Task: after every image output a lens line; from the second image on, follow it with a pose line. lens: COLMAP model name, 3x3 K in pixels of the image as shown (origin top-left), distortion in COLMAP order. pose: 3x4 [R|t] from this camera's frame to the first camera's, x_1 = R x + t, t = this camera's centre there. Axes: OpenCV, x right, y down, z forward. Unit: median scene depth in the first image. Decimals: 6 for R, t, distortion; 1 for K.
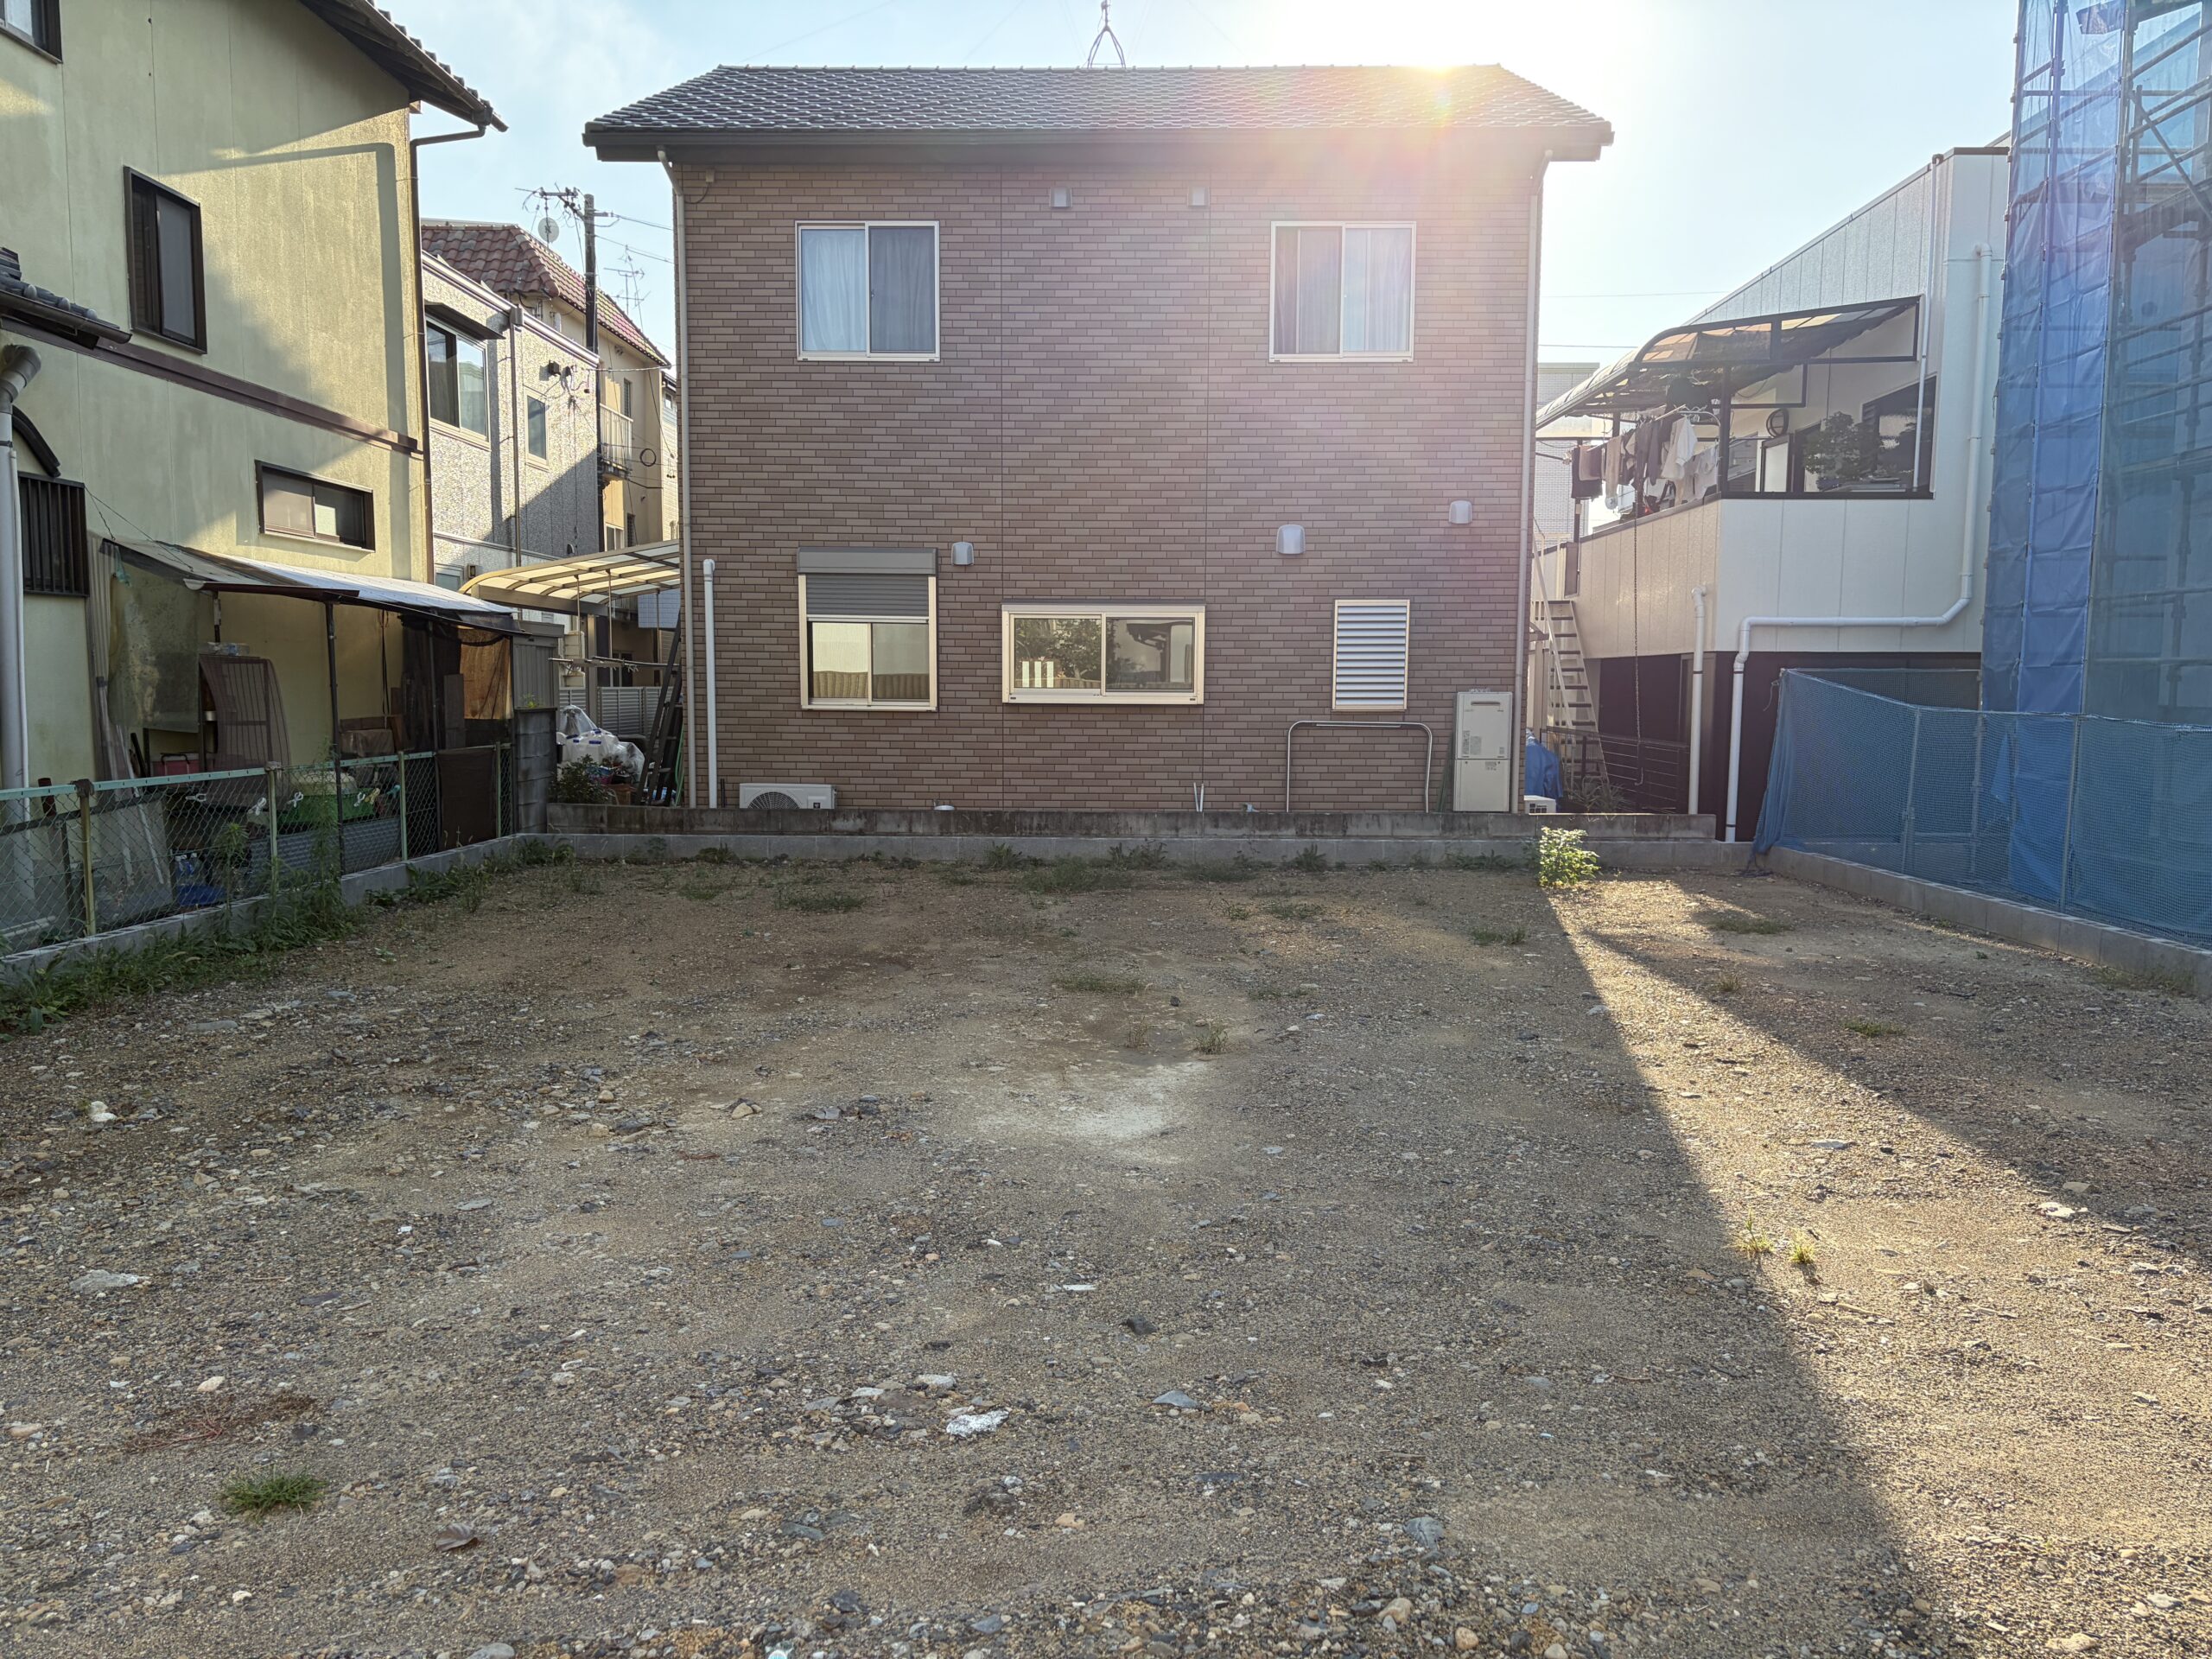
lens RADIAL K [[1658.7, 0, 1111.6], [0, 1658.7, 842.3], [0, 0, 1]] dist [0.043897, -0.039995]
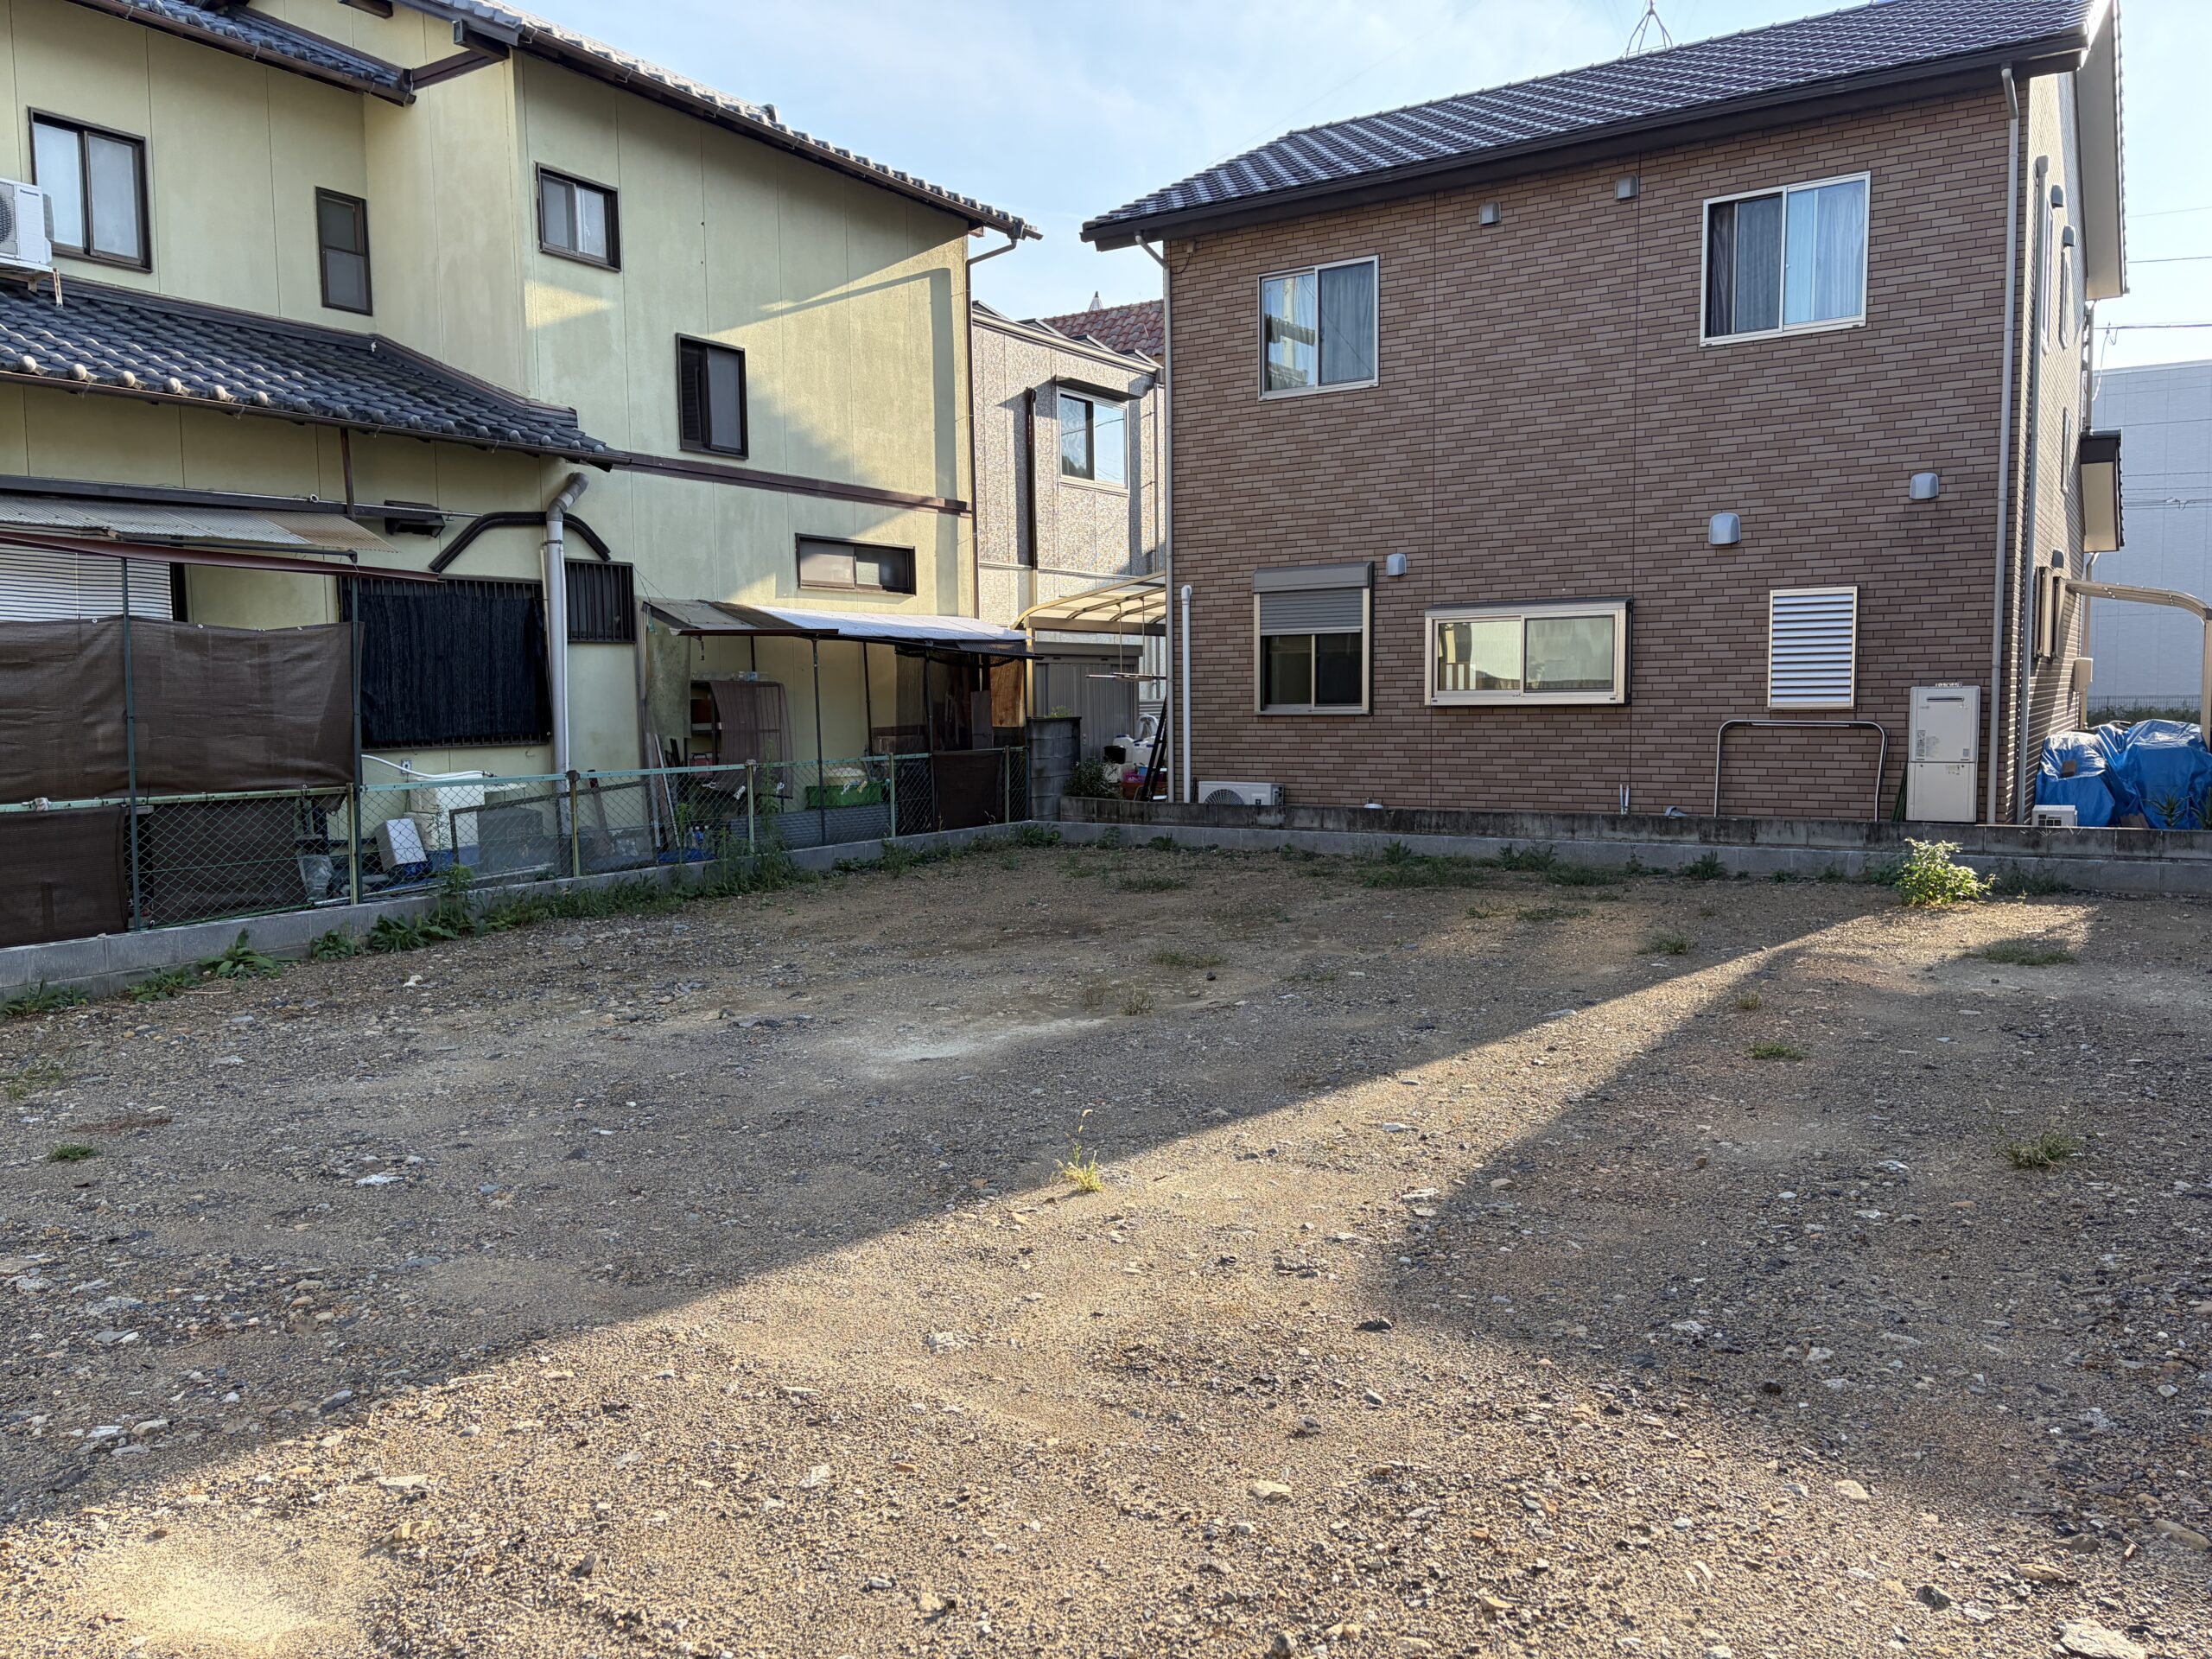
lens RADIAL K [[1658.7, 0, 1097.7], [0, 1658.7, 832.9], [0, 0, 1]] dist [0.043897, -0.039995]
pose [[0.850175, 0.026955, -0.525810, 0.322469], [-0.030974, 0.999520, 0.001157, 0.000592], [0.525589, 0.015303, 0.850601, 0.006168]]
